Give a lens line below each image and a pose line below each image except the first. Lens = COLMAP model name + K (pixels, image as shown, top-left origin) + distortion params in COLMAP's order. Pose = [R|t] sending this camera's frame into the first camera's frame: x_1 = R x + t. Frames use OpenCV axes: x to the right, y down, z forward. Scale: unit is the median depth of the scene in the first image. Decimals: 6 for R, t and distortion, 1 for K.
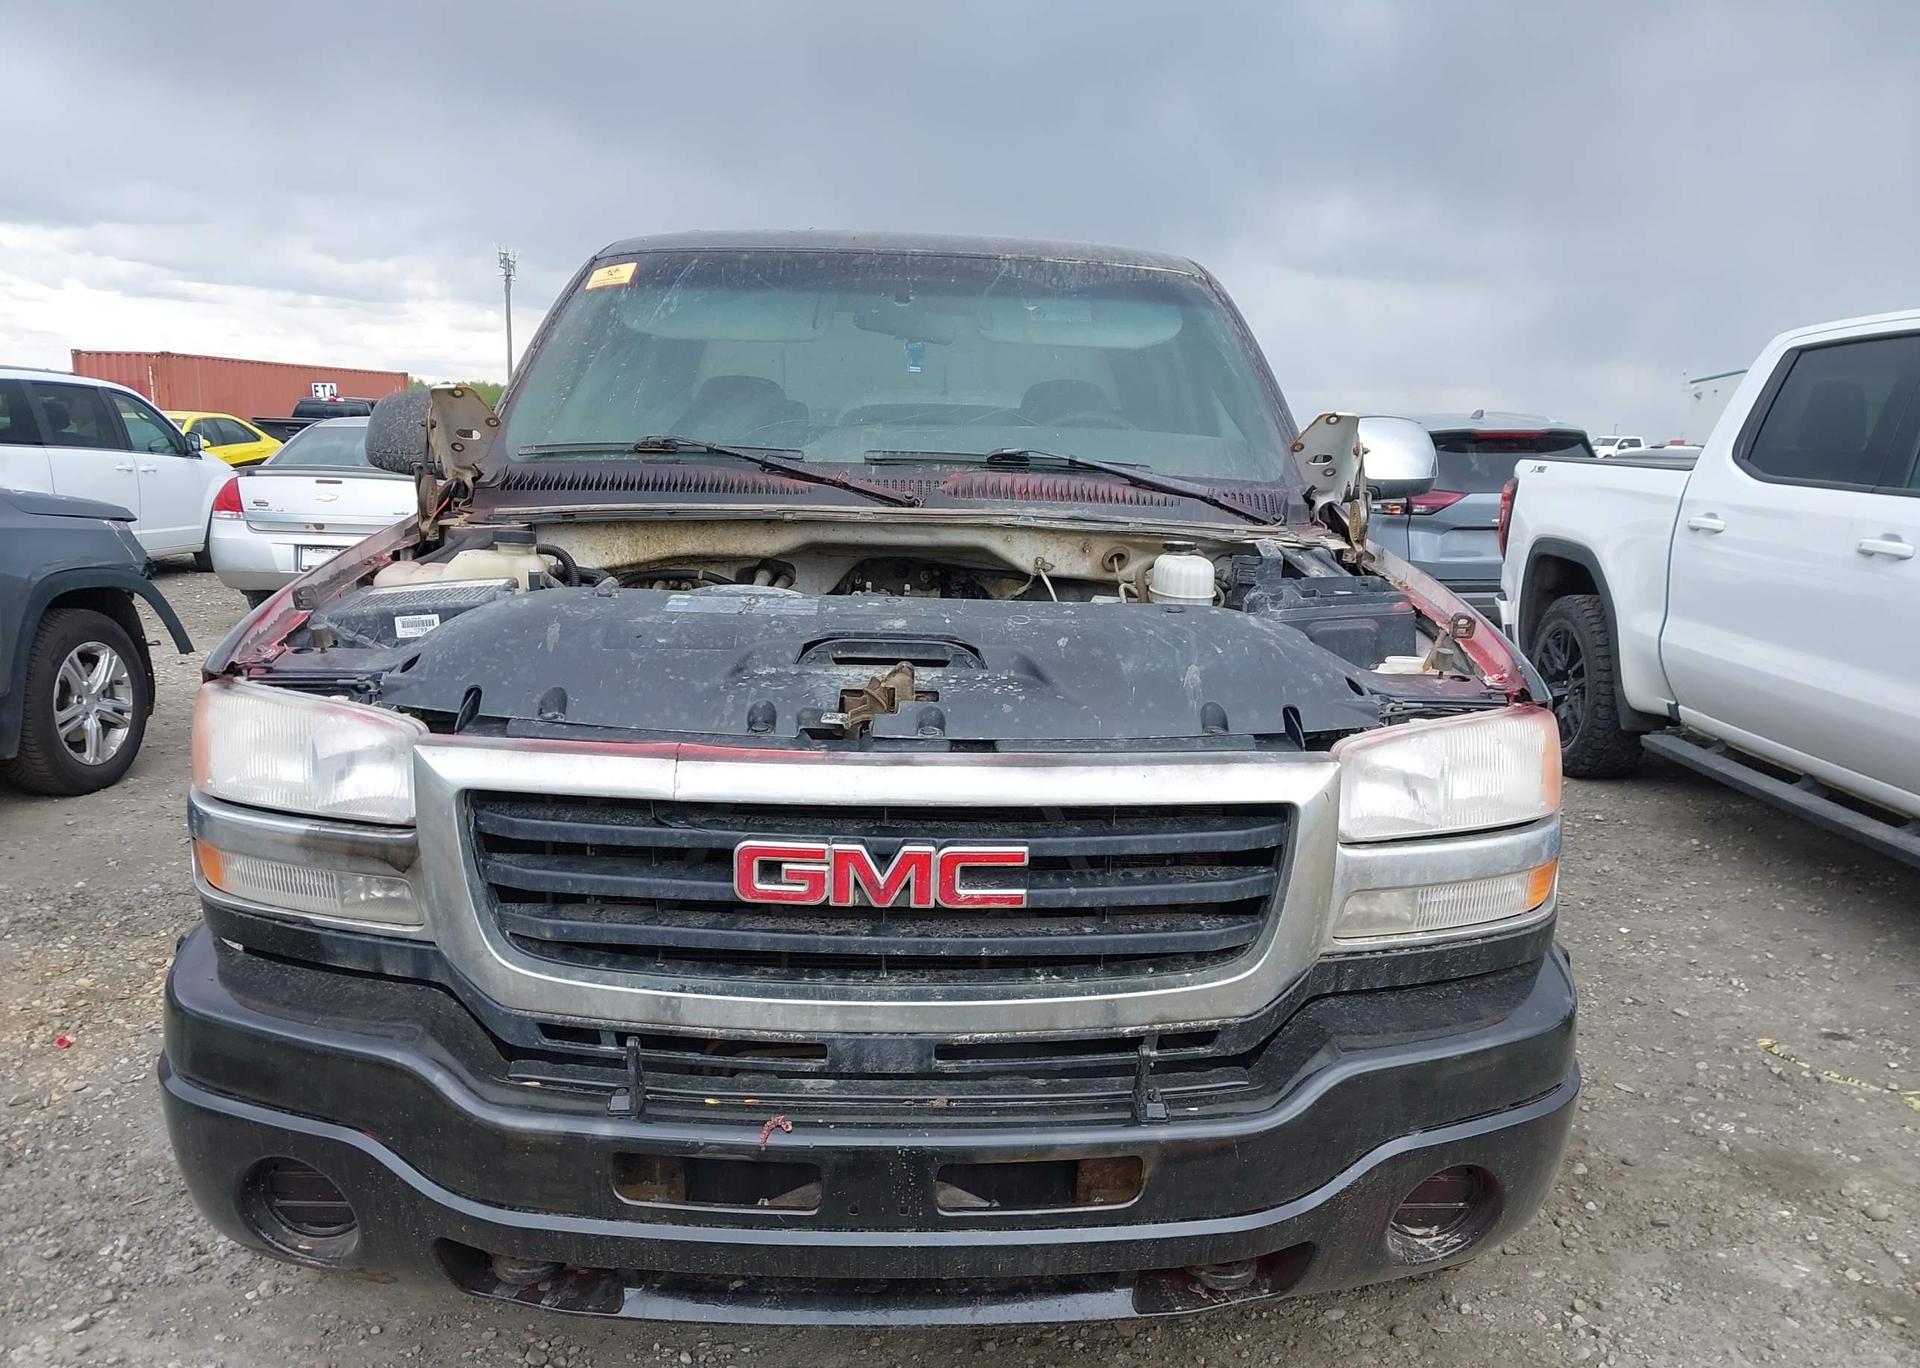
lens RADIAL K [[1553.2, 0, 954.2], [0, 1553.2, 671.4], [0, 0, 1]] dist [0.026712, -0.019057]
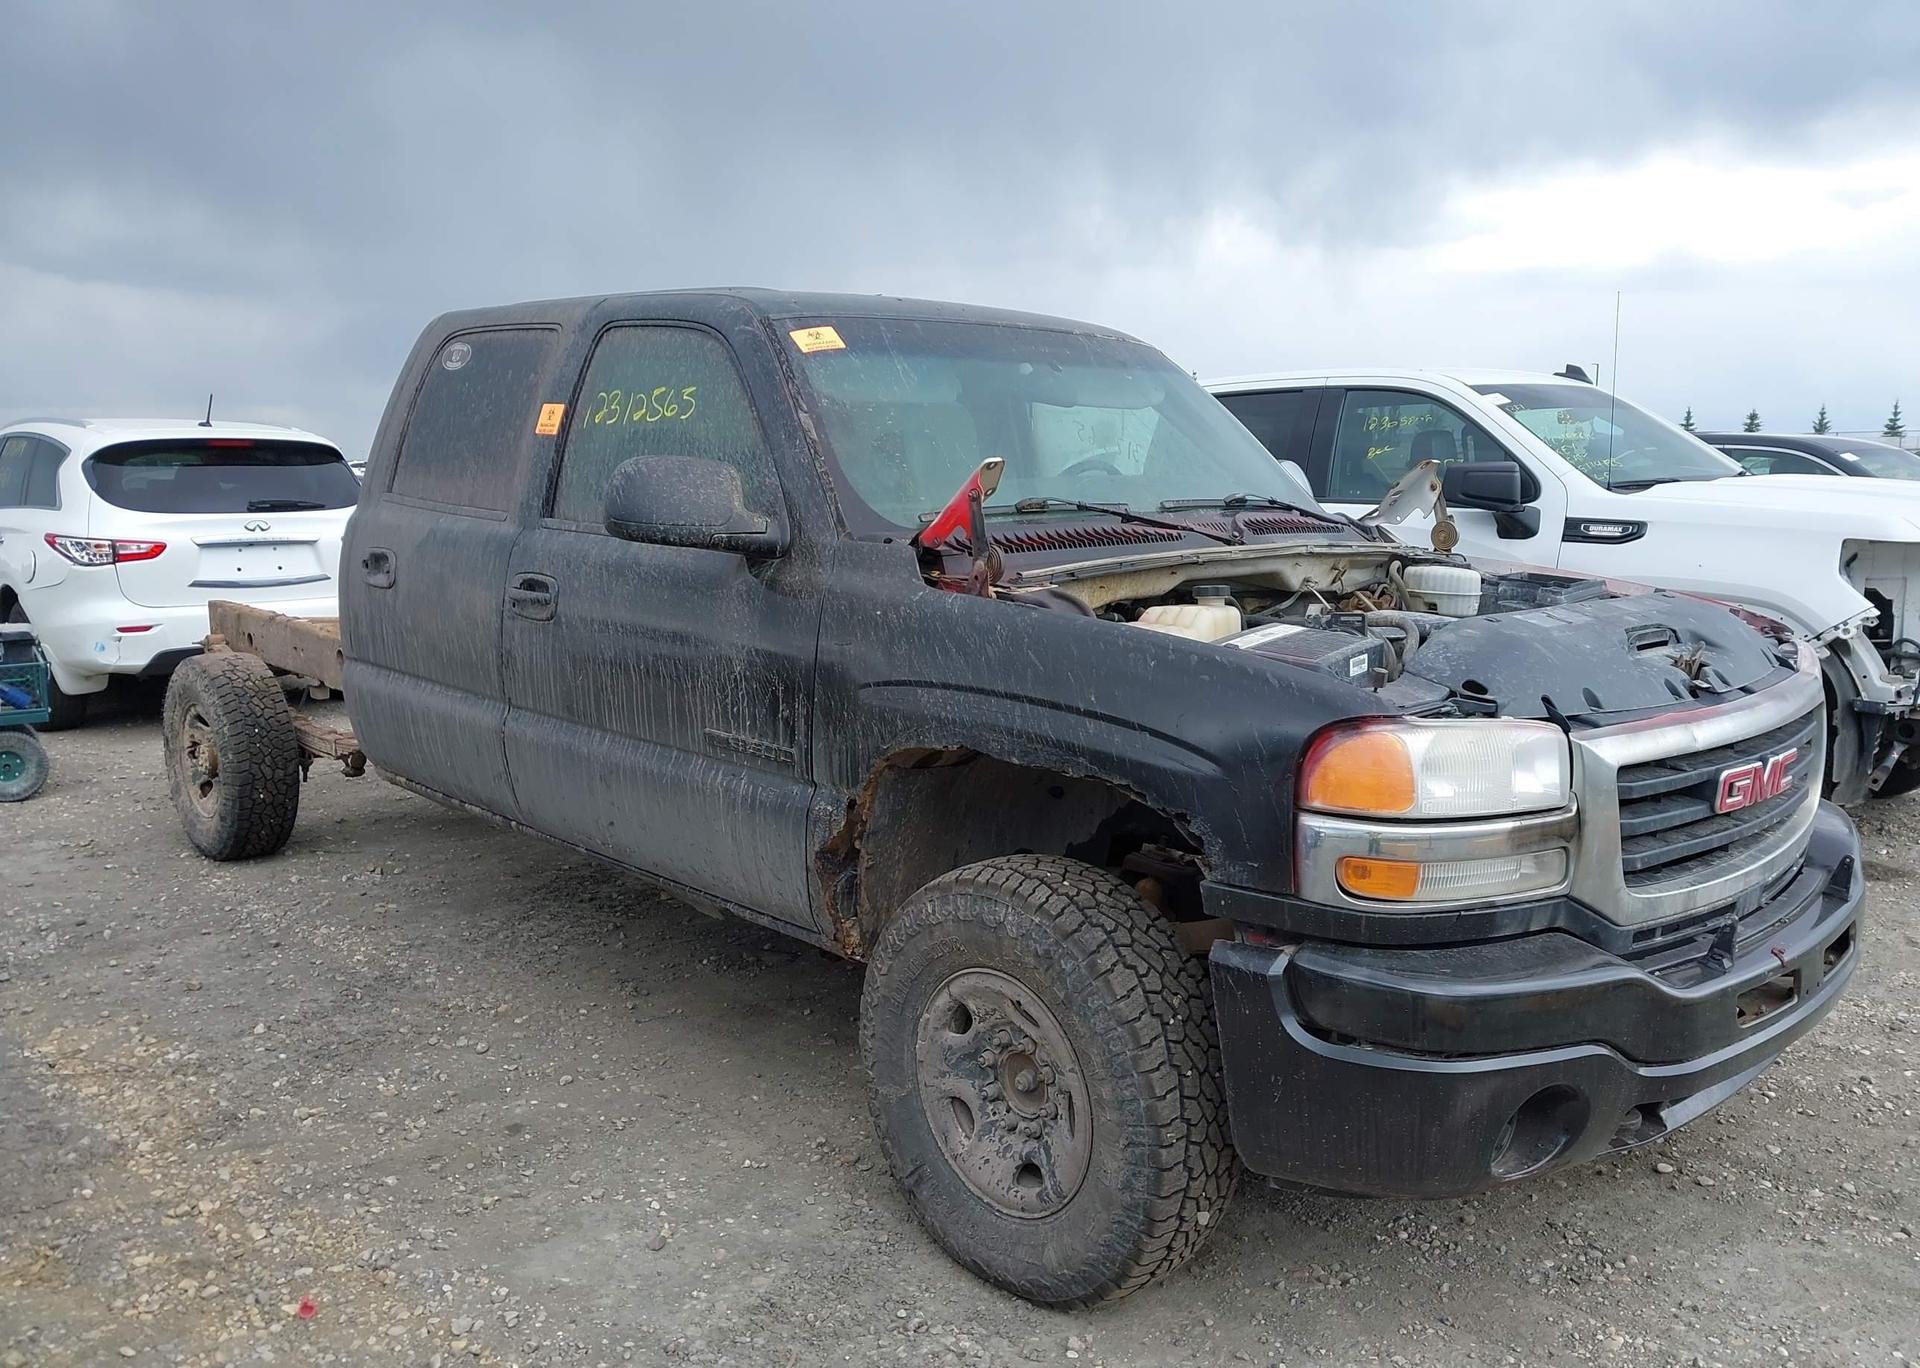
lens RADIAL K [[1547.3, 0, 941.7], [0, 1547.3, 704.1], [0, 0, 1]] dist [0.101056, -0.143828]
pose [[0.744382, -0.131145, 0.654749, -1.529735], [0.124635, 0.990580, 0.056714, -0.120000], [-0.656020, 0.039388, 0.753715, 0.348644]]
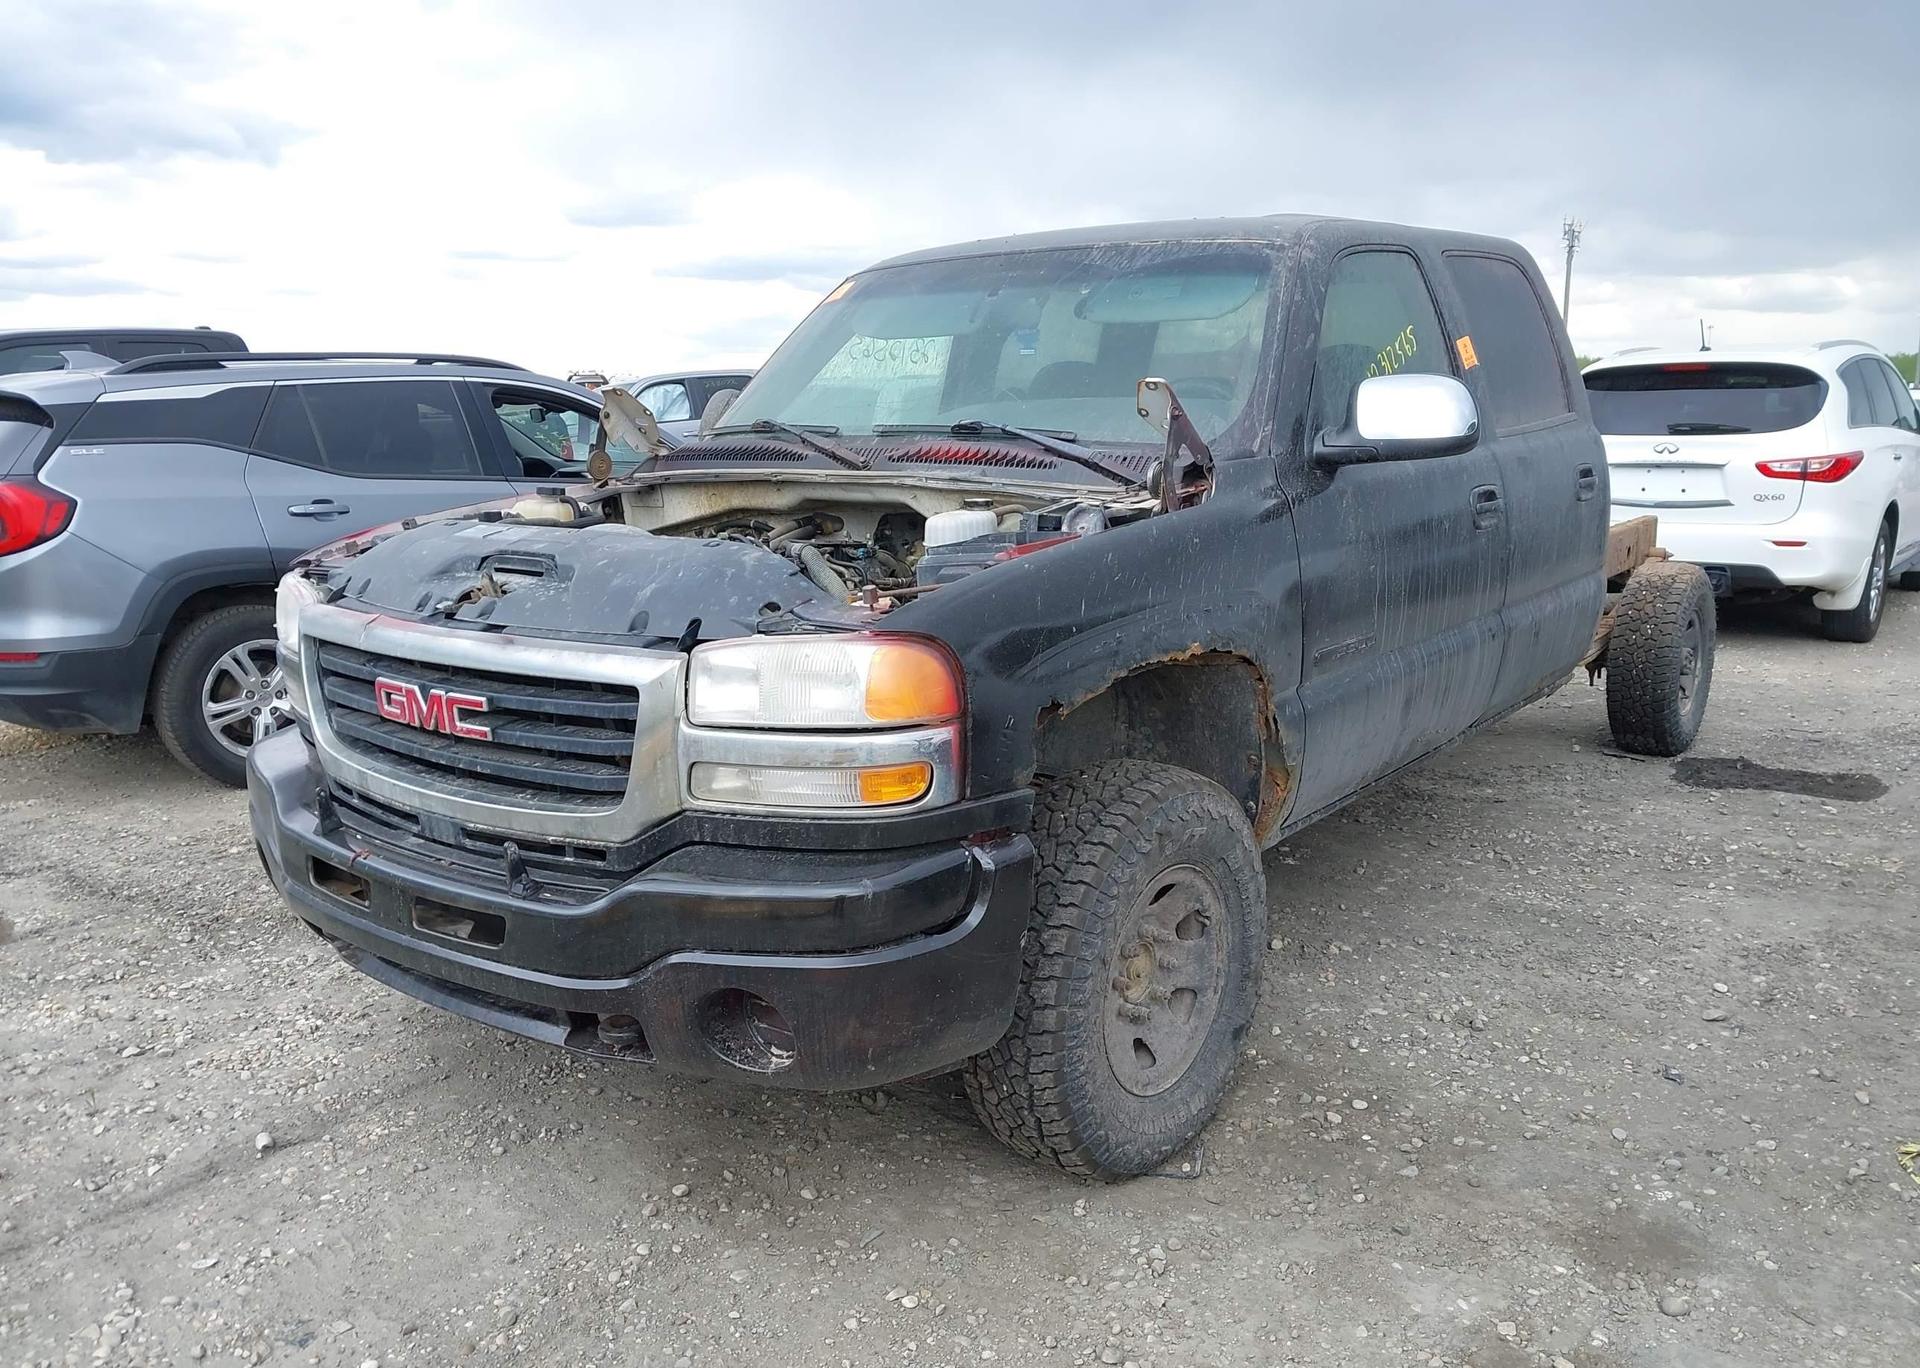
lens RADIAL K [[1560.0, 0, 956.4], [0, 1560.0, 674.0], [0, 0, 1]] dist [0.024727, -0.017353]
pose [[0.762200, 0.077053, -0.642740, 1.256580], [-0.068274, 0.996922, 0.038549, 0.003962], [0.643731, 0.014500, 0.765114, 0.152220]]
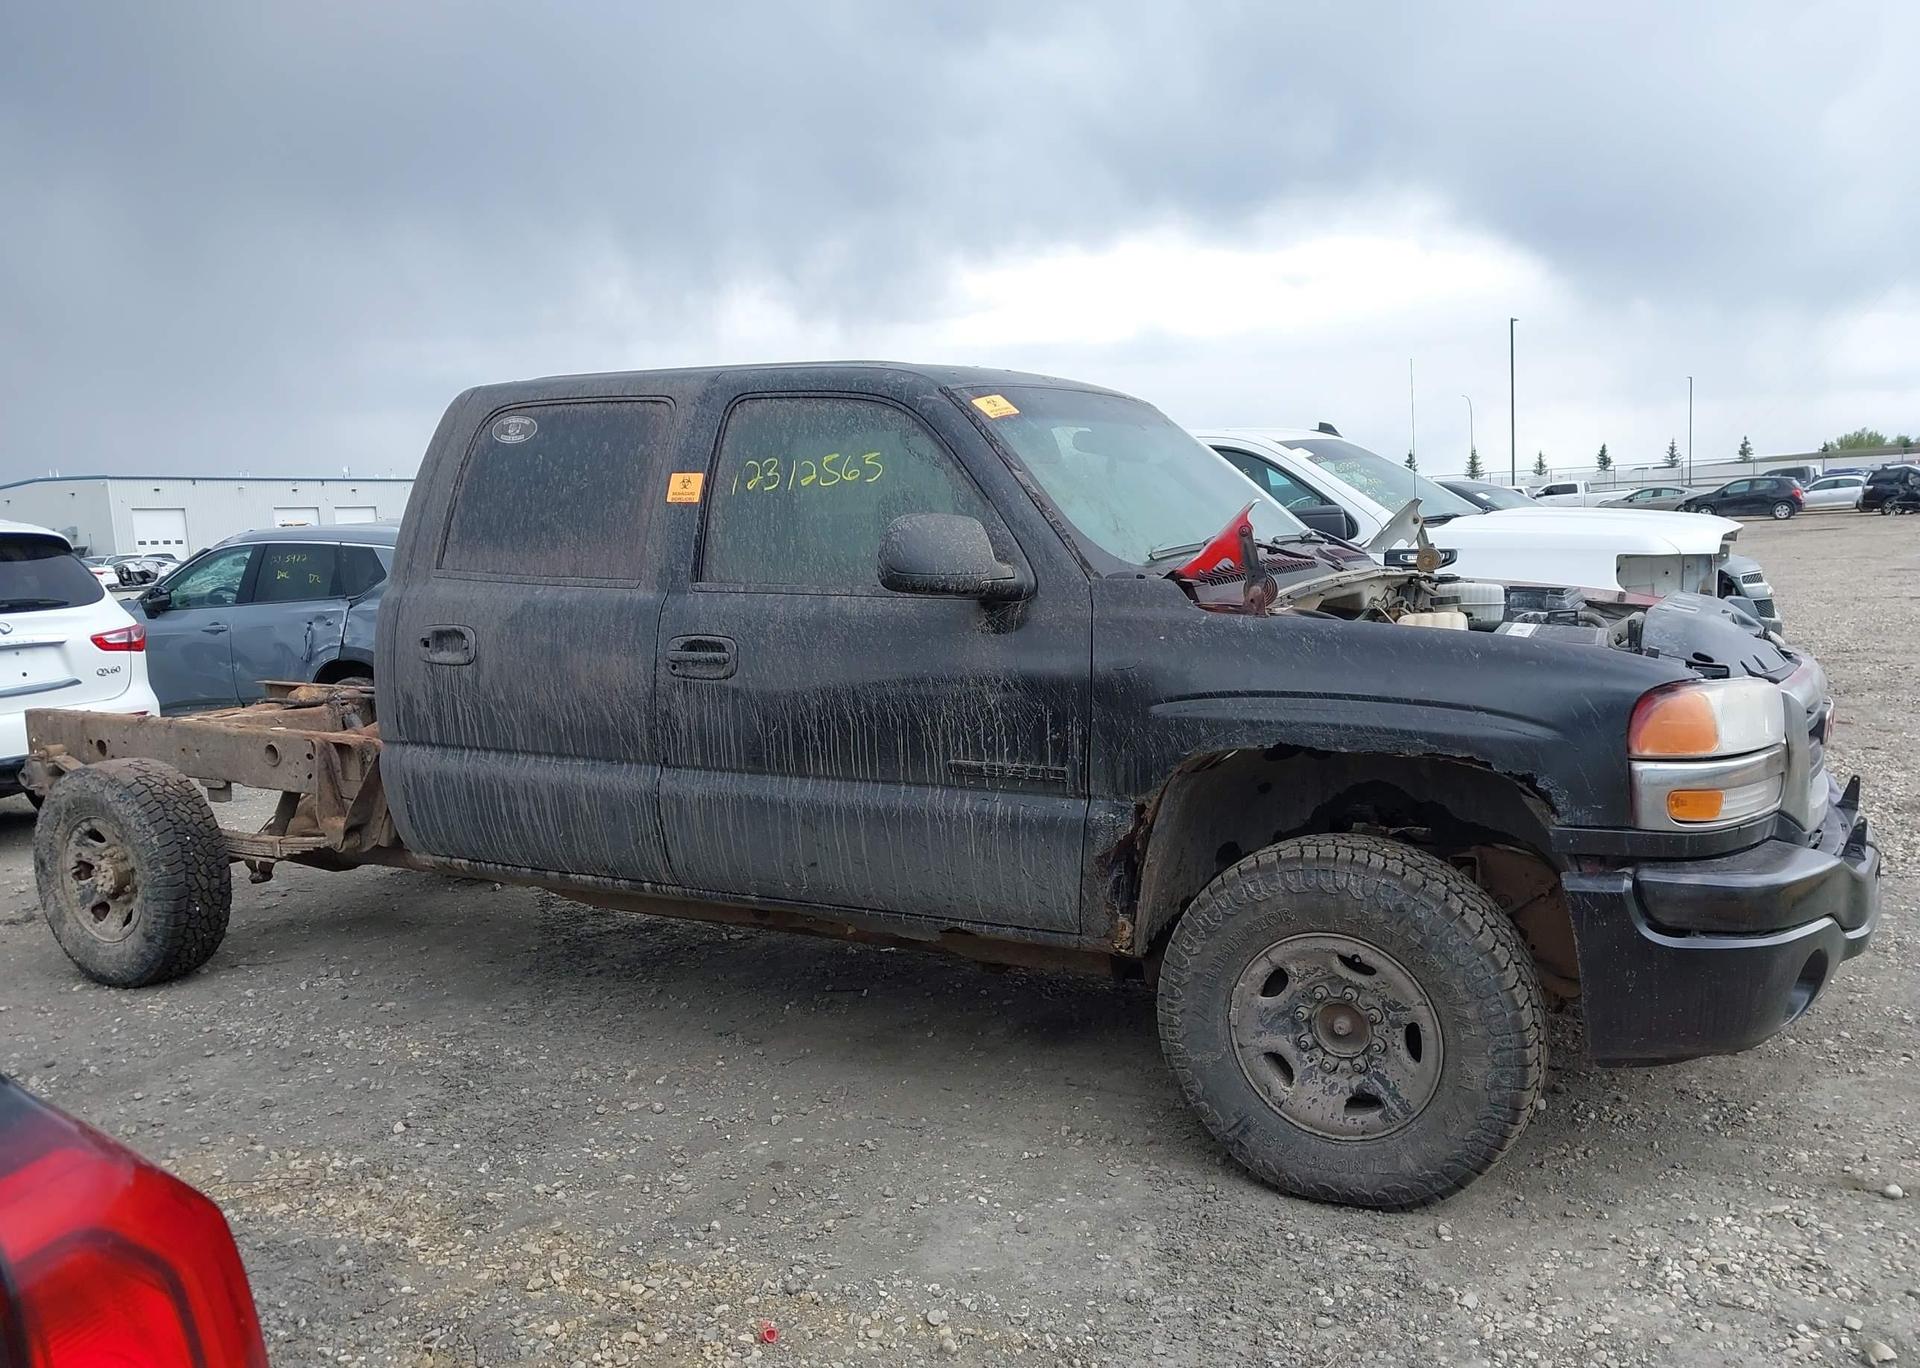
lens RADIAL K [[1571.2, 0, 948.6], [0, 1571.2, 693.4], [0, 0, 1]] dist [0.075492, -0.115626]
pose [[0.502423, -0.142333, 0.852826, -2.229154], [0.187321, 0.980849, 0.053344, -0.212071], [-0.844086, 0.132950, 0.519464, 0.838736]]
